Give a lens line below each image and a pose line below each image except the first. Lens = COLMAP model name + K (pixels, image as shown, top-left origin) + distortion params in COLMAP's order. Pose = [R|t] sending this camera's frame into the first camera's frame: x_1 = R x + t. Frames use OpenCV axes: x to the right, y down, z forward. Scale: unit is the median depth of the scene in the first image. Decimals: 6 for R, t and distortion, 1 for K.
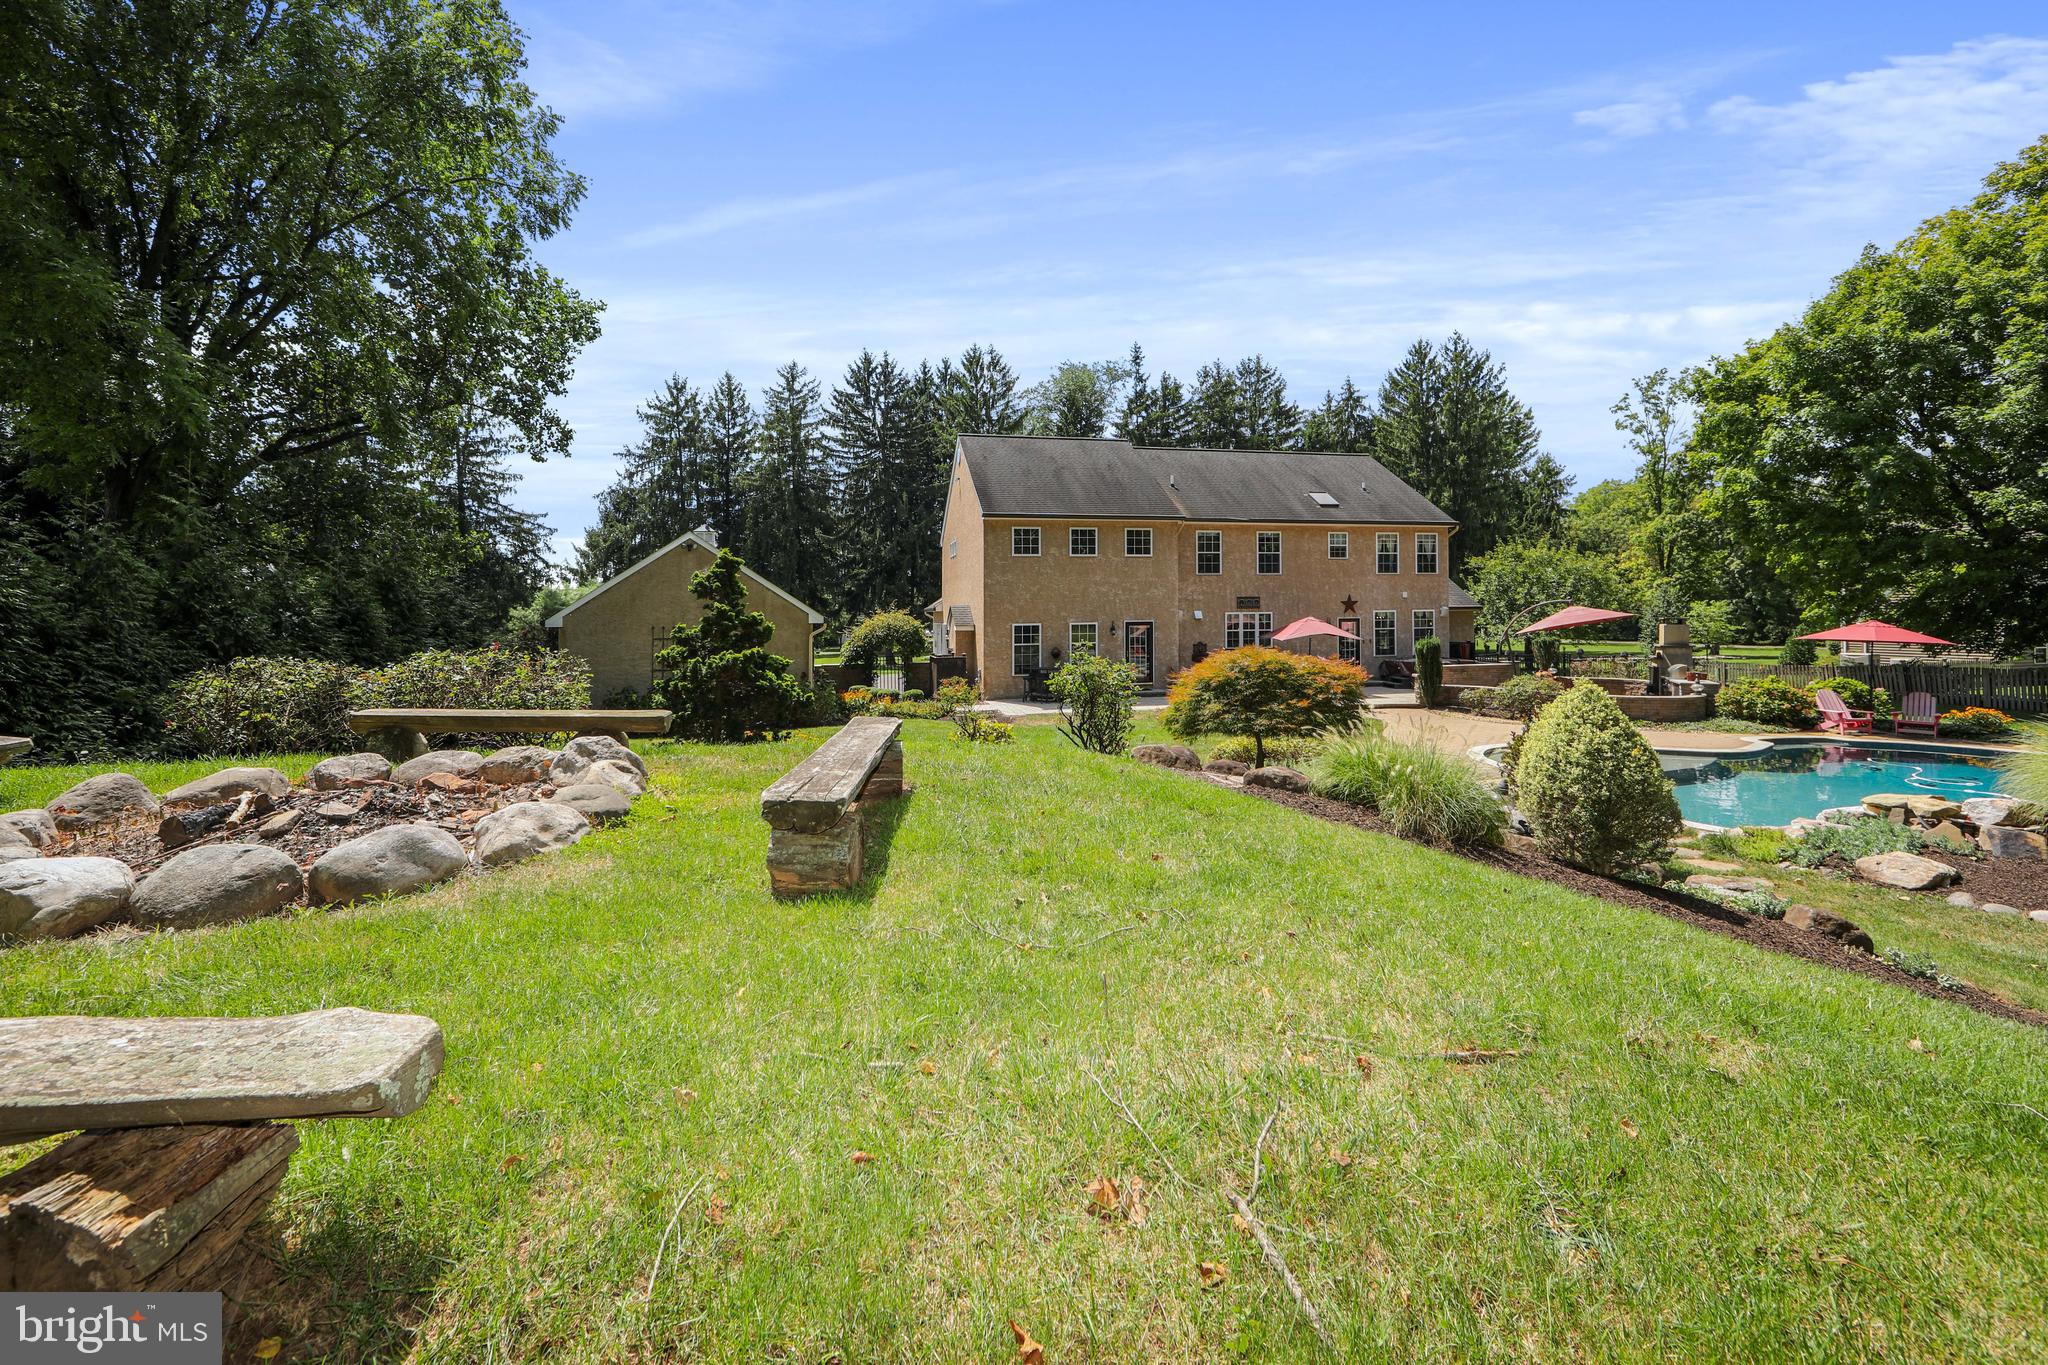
lens RADIAL K [[848.9, 0, 1021.7], [0, 848.9, 670.6], [0, 0, 1]] dist [-0.009435, 0.001533]
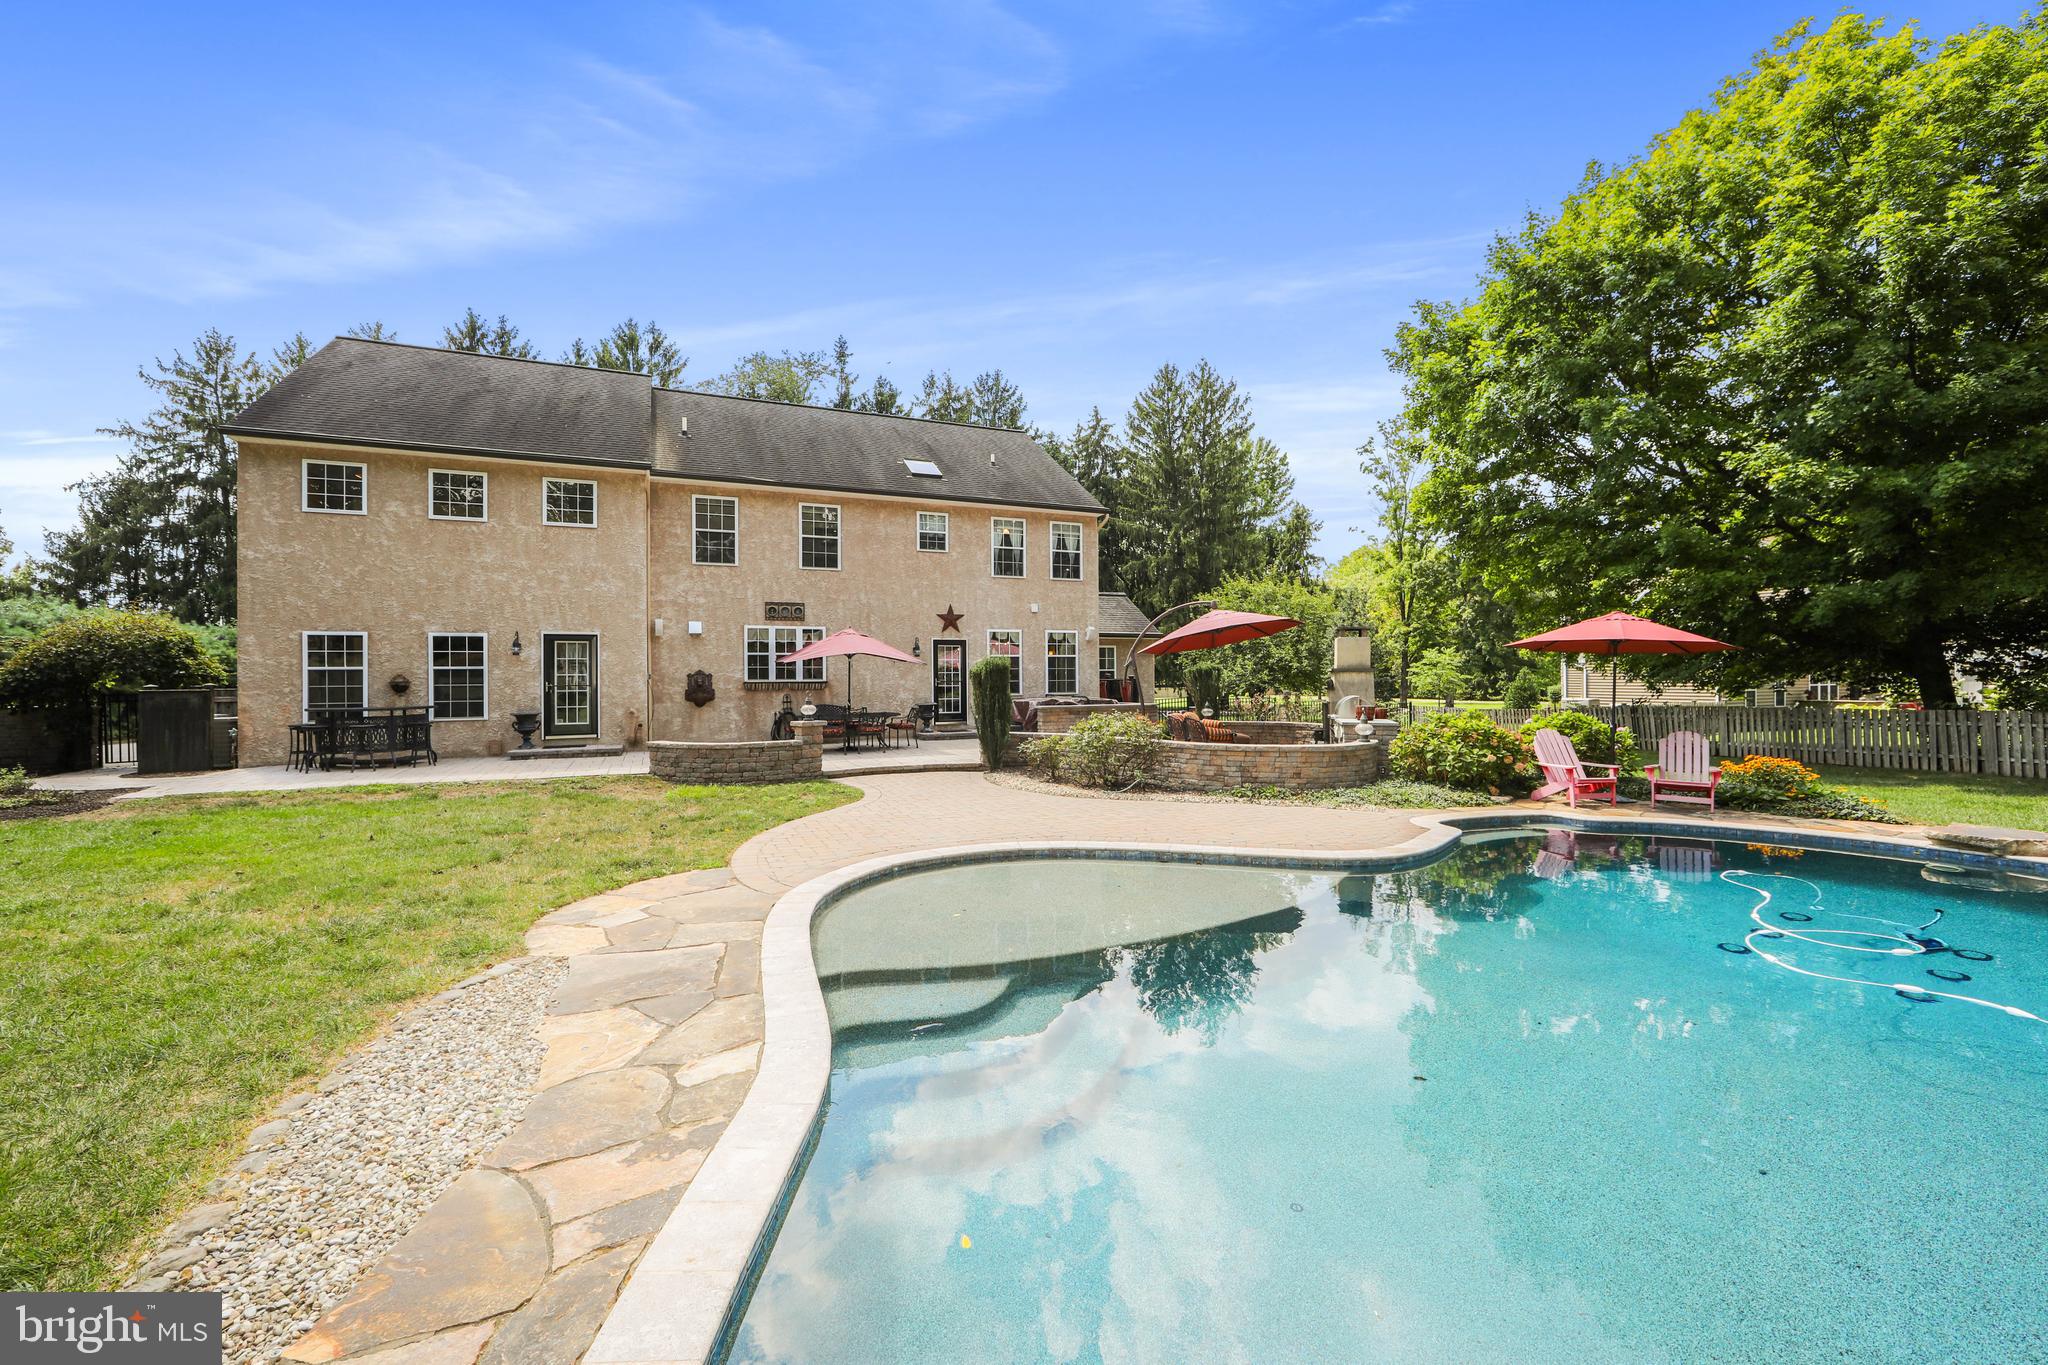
lens RADIAL K [[848.9, 0, 1027.5], [0, 848.9, 740.9], [0, 0, 1]] dist [-0.009435, 0.001533]
pose [[0.978045, -0.009580, 0.208175, 0.241342], [0.008038, 0.999934, 0.008251, 0.011670], [-0.208241, -0.006396, 0.978057, 0.252403]]
